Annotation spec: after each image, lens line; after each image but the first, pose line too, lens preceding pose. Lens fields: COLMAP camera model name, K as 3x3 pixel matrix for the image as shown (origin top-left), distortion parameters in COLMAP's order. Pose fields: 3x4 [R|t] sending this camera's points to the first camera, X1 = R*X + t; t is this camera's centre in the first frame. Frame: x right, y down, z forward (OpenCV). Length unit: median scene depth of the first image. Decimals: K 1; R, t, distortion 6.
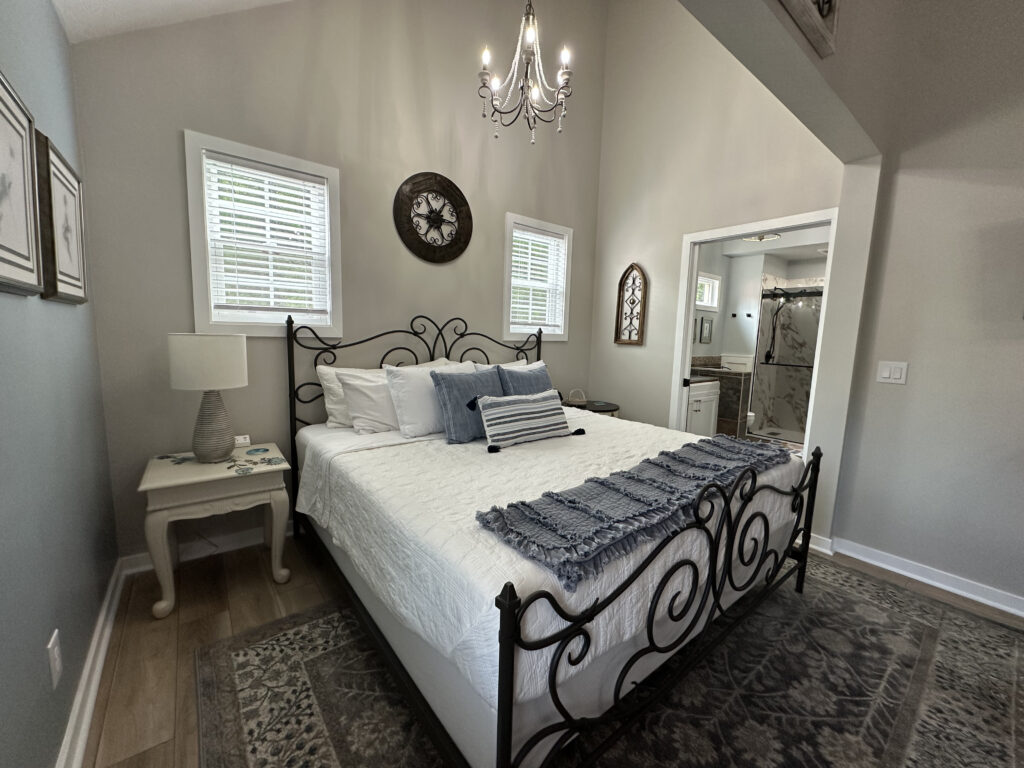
lens RADIAL K [[408.8, 0, 516.7], [0, 408.8, 383.5], [0, 0, 1]] dist [-0.003342, 0.000797]
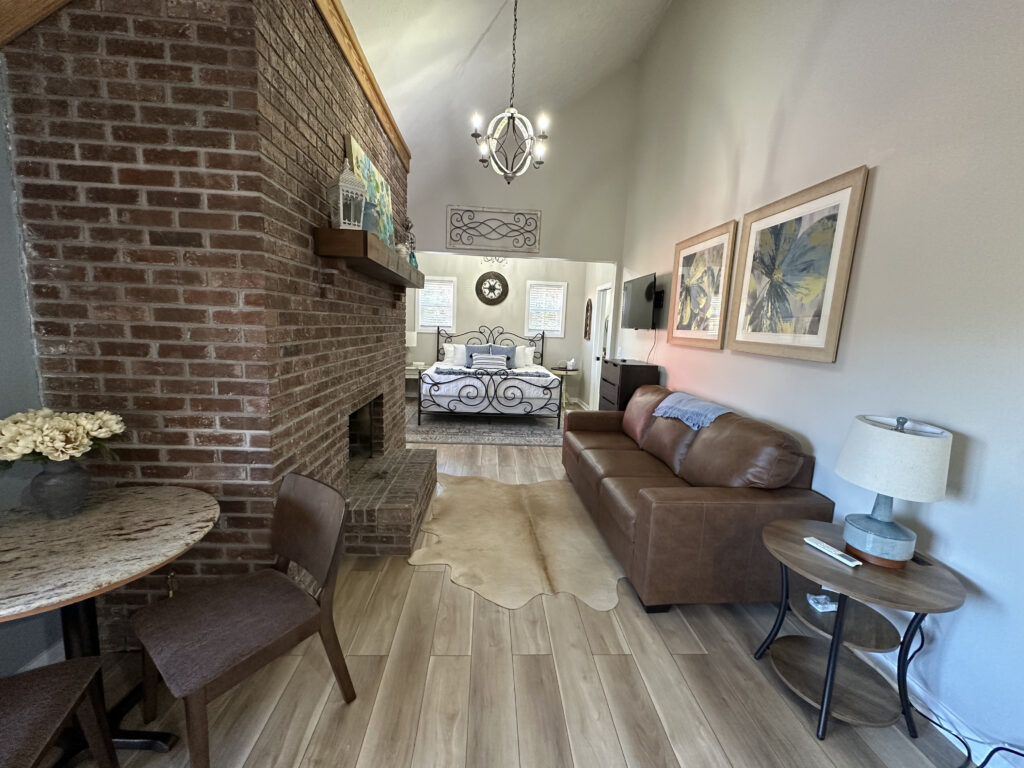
lens RADIAL K [[408.8, 0, 509.7], [0, 408.8, 386.1], [0, 0, 1]] dist [-0.003342, 0.000797]
pose [[0.813971, 0.089787, -0.573925, 1.274269], [-0.086810, 0.995690, 0.032651, 0.104893], [0.574383, 0.023245, 0.818257, -0.924110]]
